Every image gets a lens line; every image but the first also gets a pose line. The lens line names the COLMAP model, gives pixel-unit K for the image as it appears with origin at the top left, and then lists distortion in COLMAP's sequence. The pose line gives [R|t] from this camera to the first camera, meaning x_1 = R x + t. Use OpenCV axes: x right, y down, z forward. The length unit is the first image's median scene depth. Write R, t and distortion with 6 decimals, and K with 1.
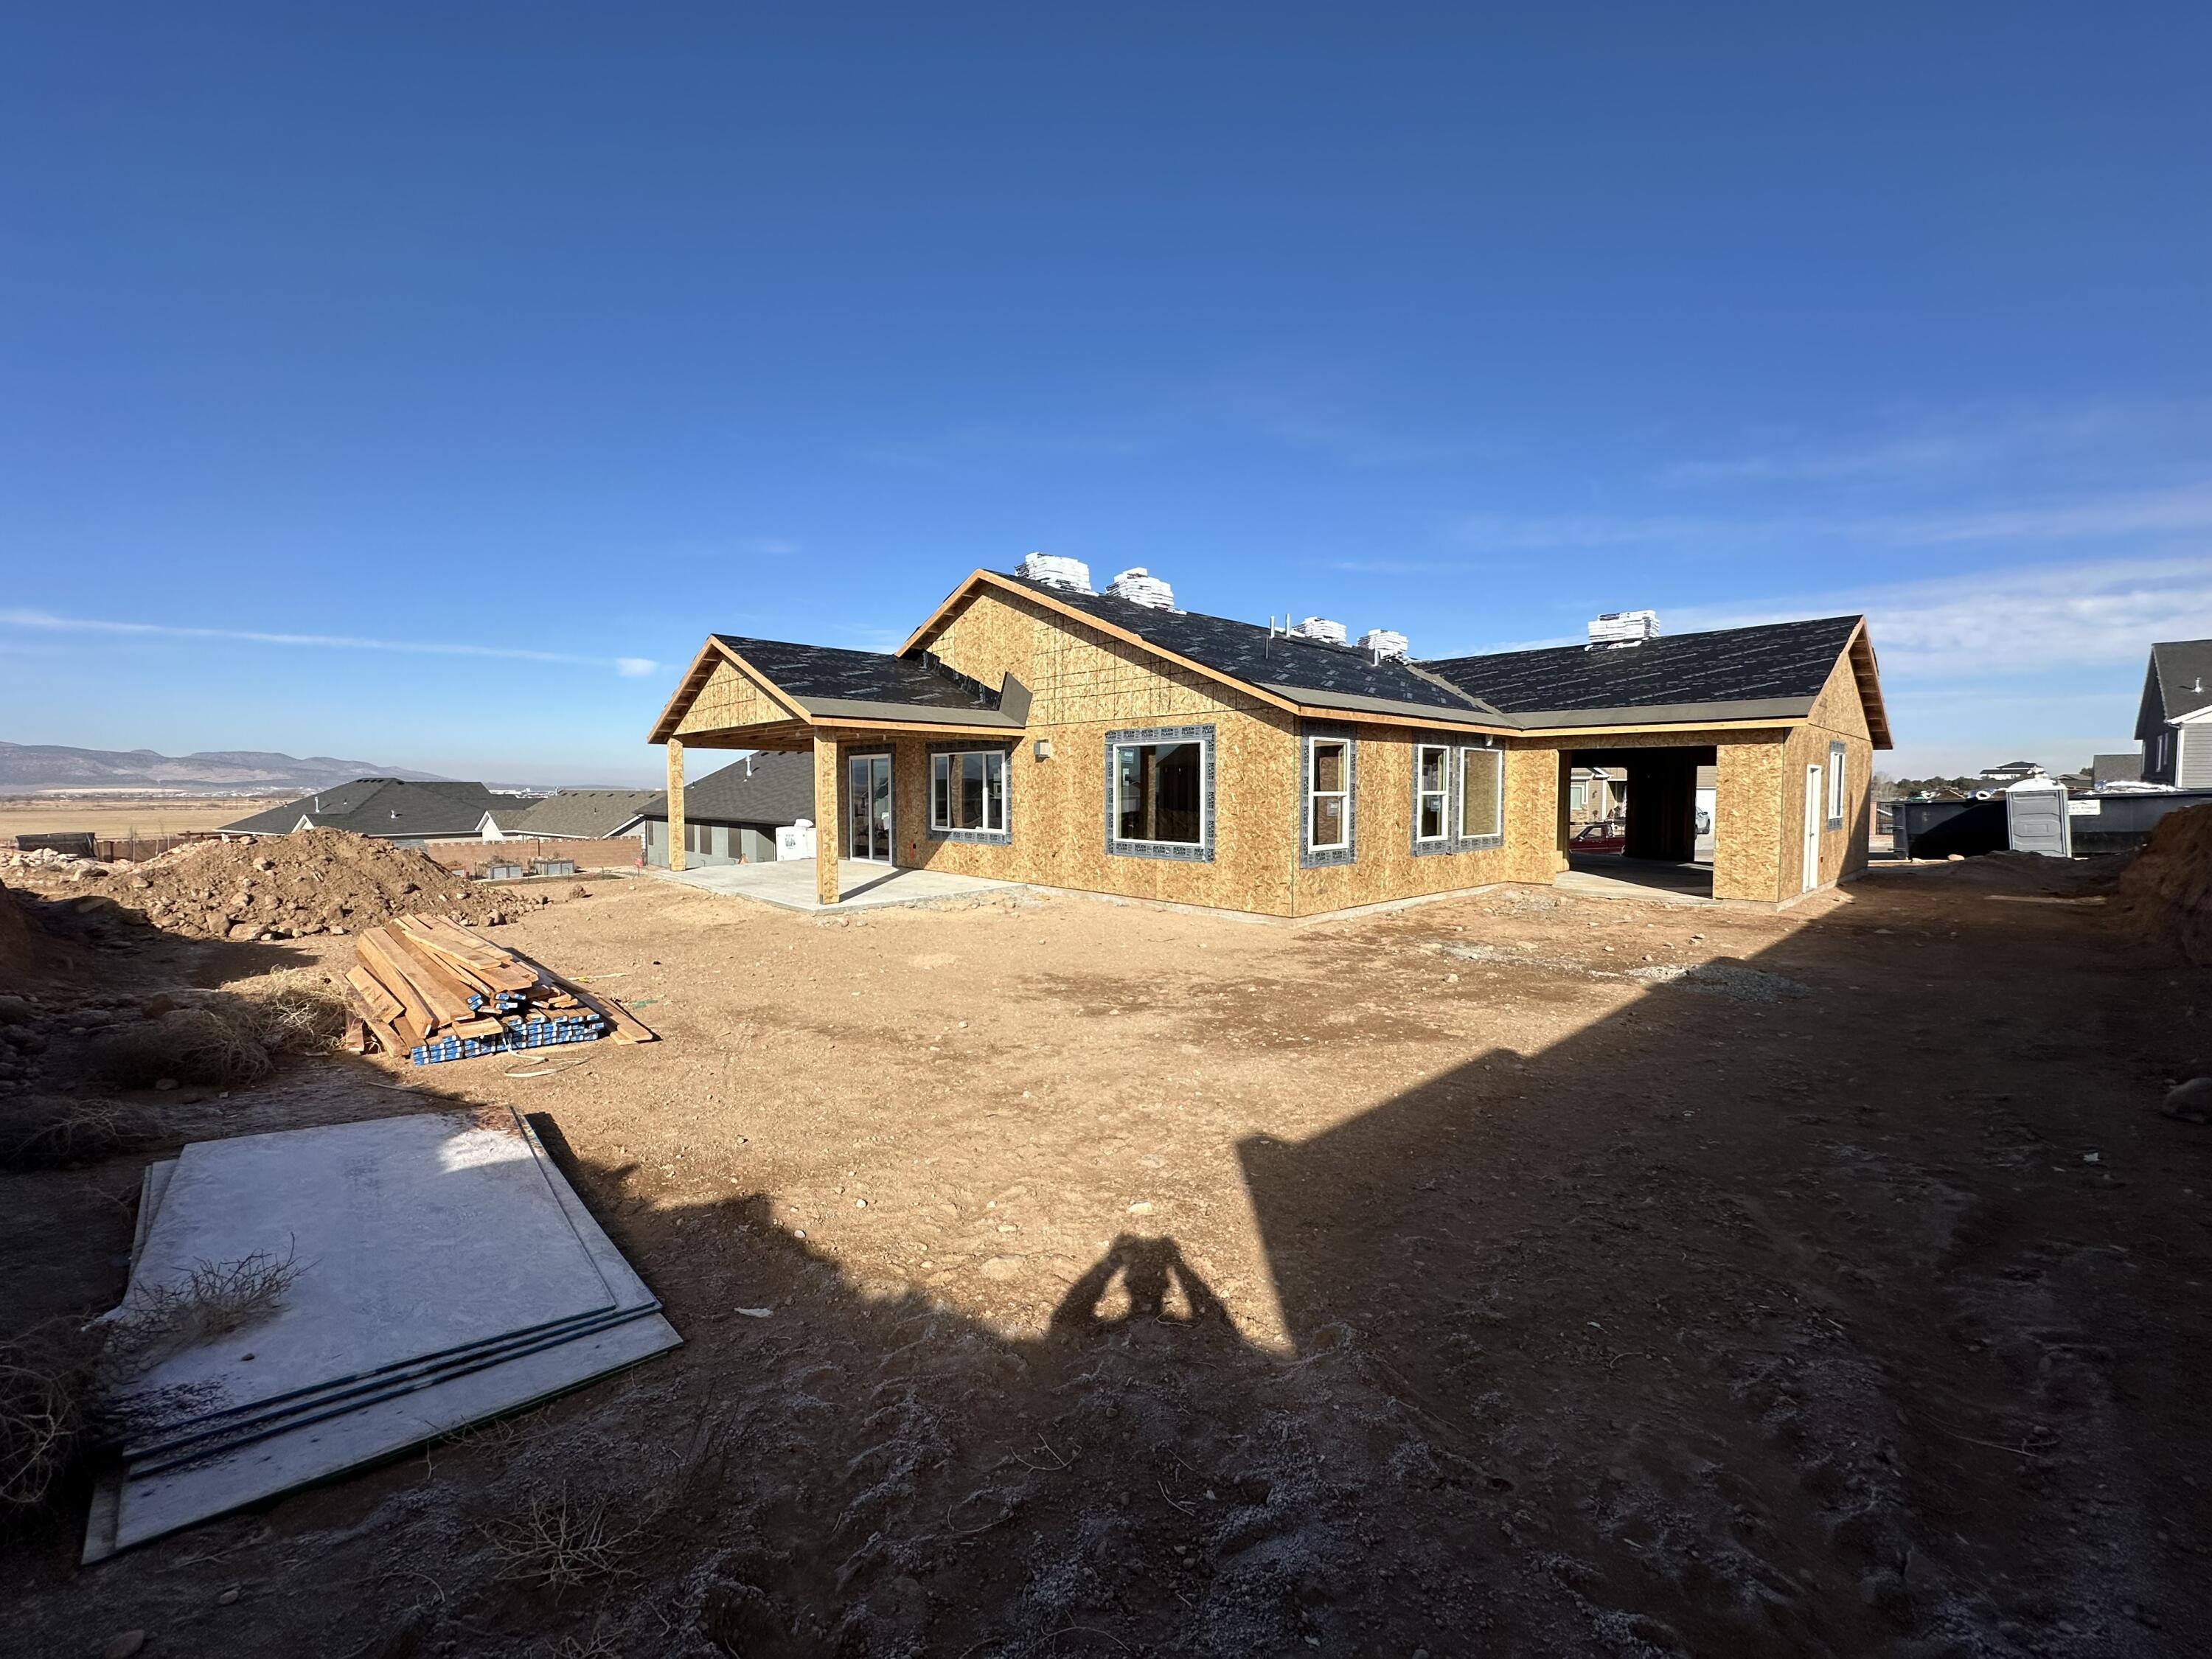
lens RADIAL K [[880.7, 0, 1099.3], [0, 880.7, 829.3], [0, 0, 1]] dist [-0.000863, -0.000151]
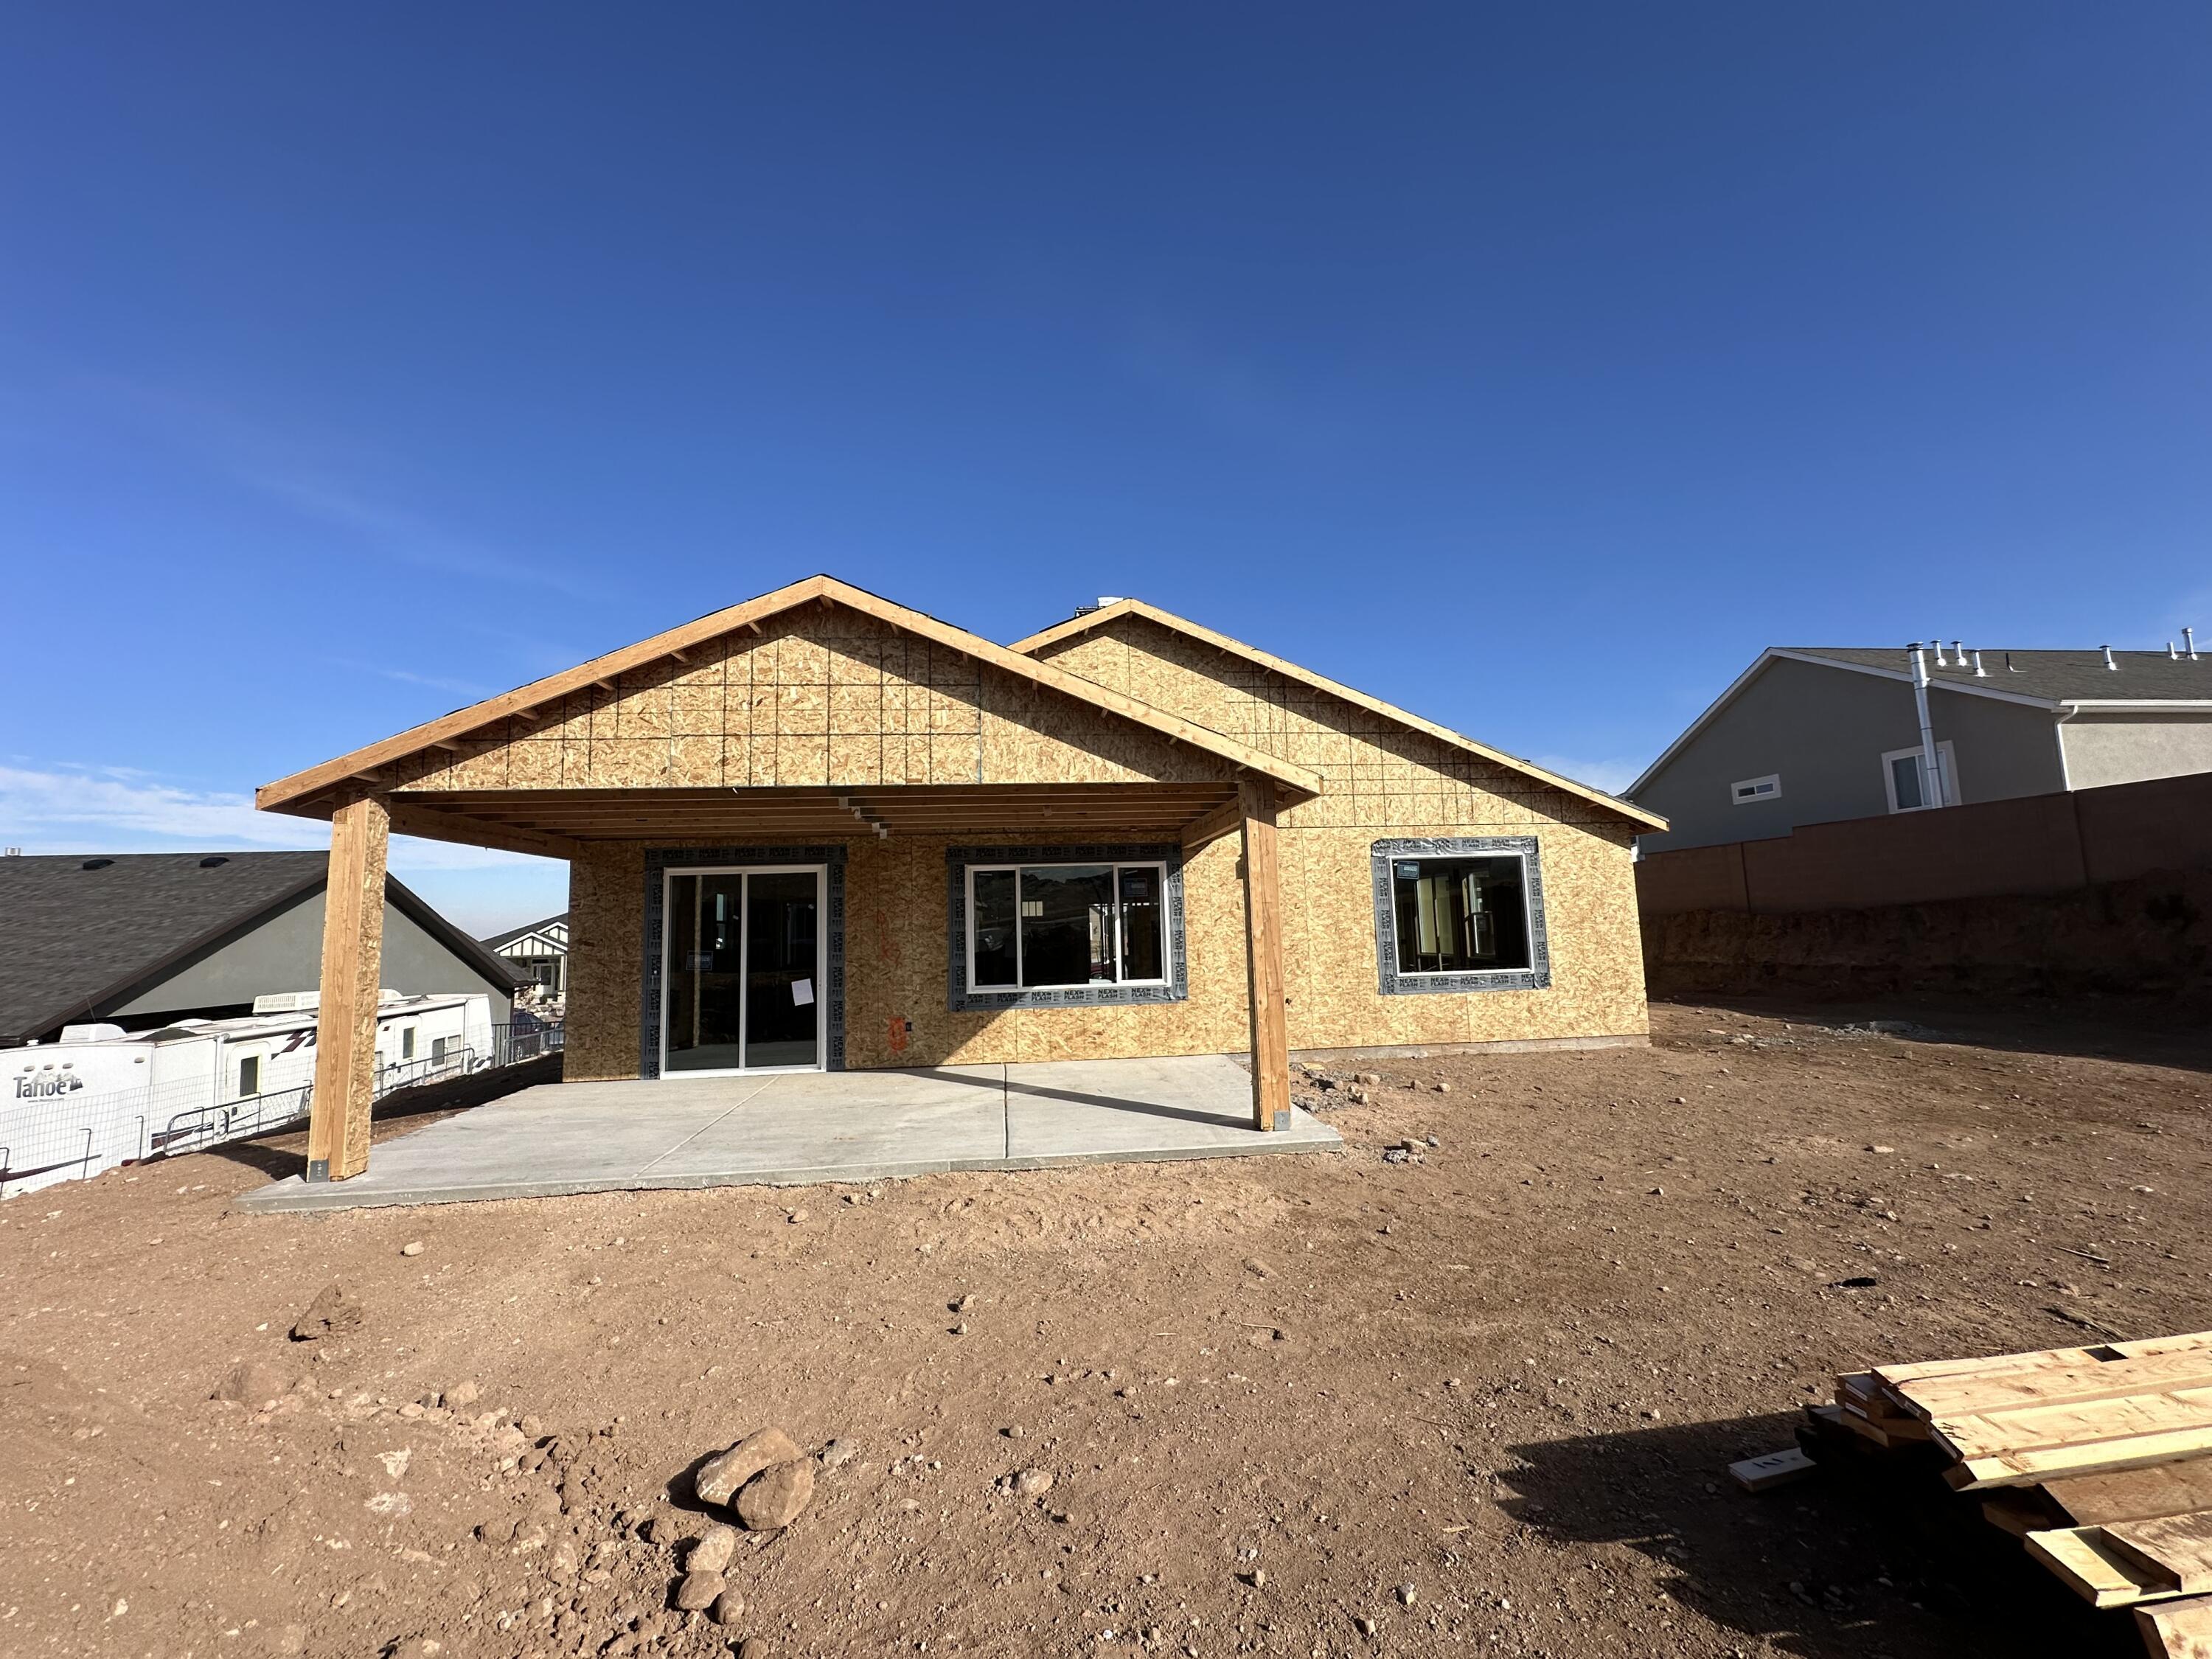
lens RADIAL K [[857.2, 0, 1088.6], [0, 857.2, 827.5], [0, 0, 1]] dist [0.000231, -0.000005]
pose [[0.590024, 0.062014, 0.805001, -0.734790], [0.065314, 0.990112, -0.124146, -0.039672], [-0.804740, 0.125826, 0.580139, 0.713955]]
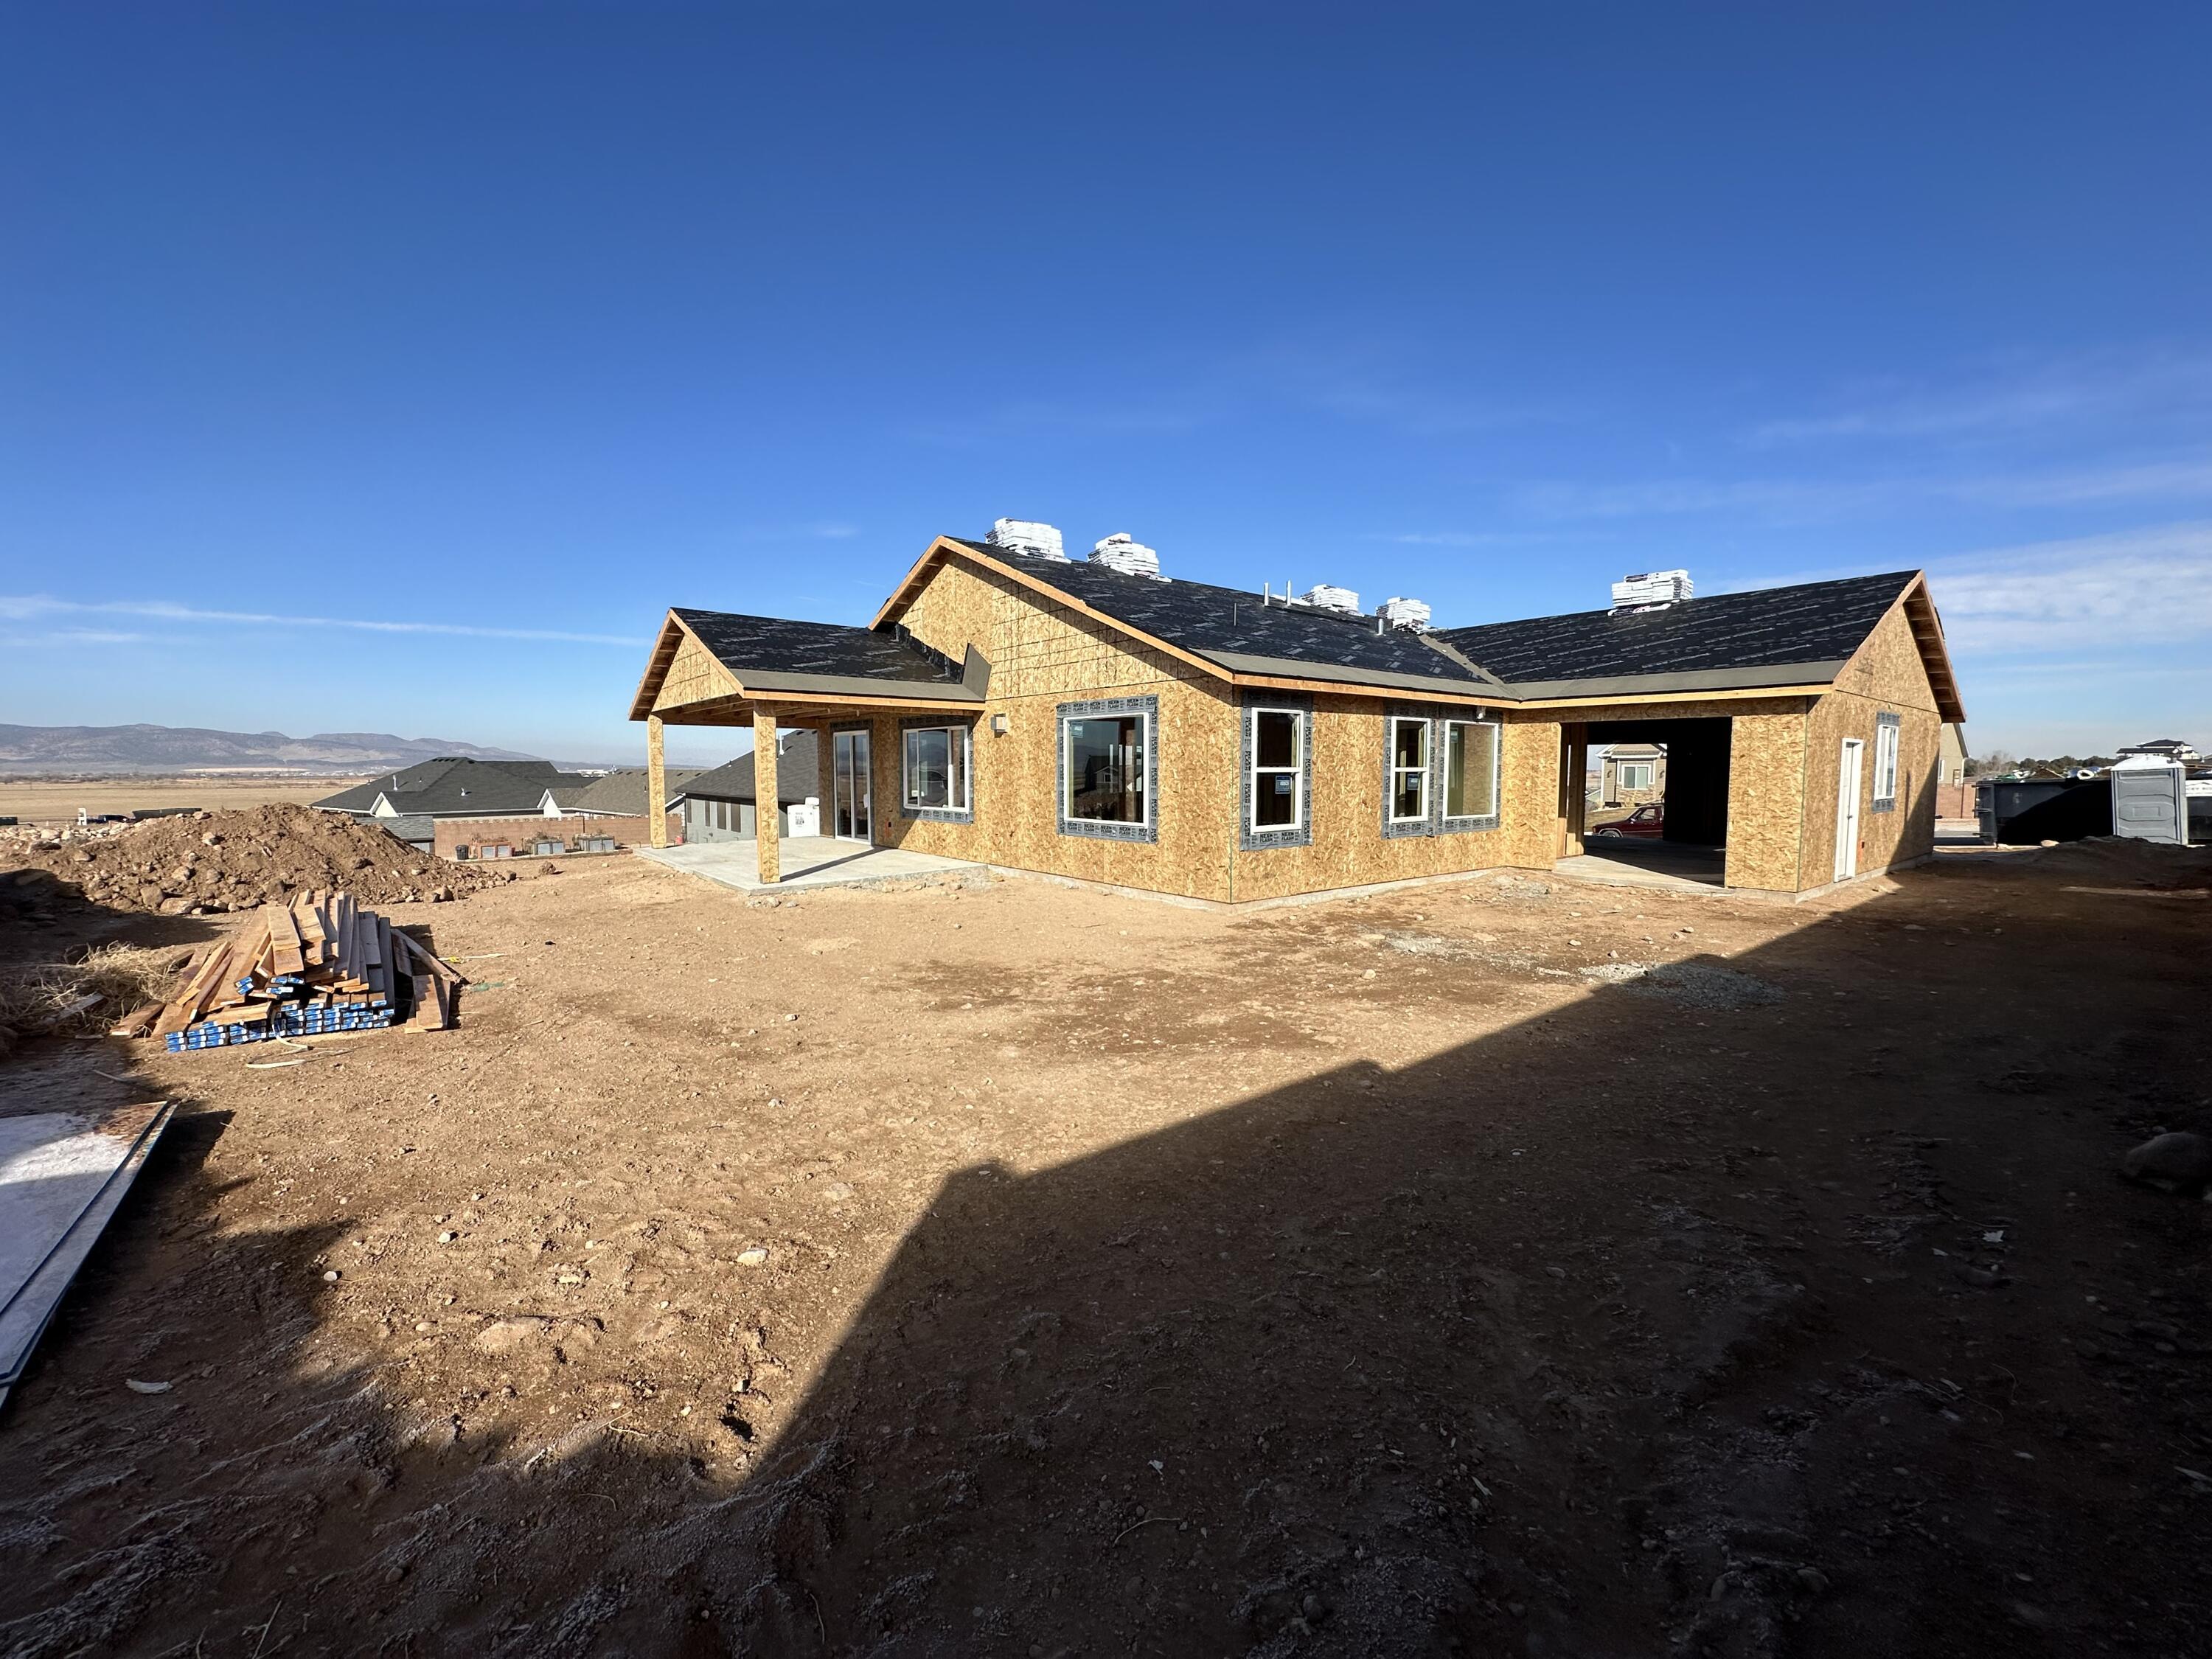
lens RADIAL K [[880.7, 0, 1100.4], [0, 880.7, 826.6], [0, 0, 1]] dist [-0.000863, -0.000151]
pose [[0.997441, 0.005416, -0.071284, 0.115133], [-0.004026, 0.999799, 0.019638, 0.001398], [0.071376, -0.019301, 0.997263, 0.053597]]
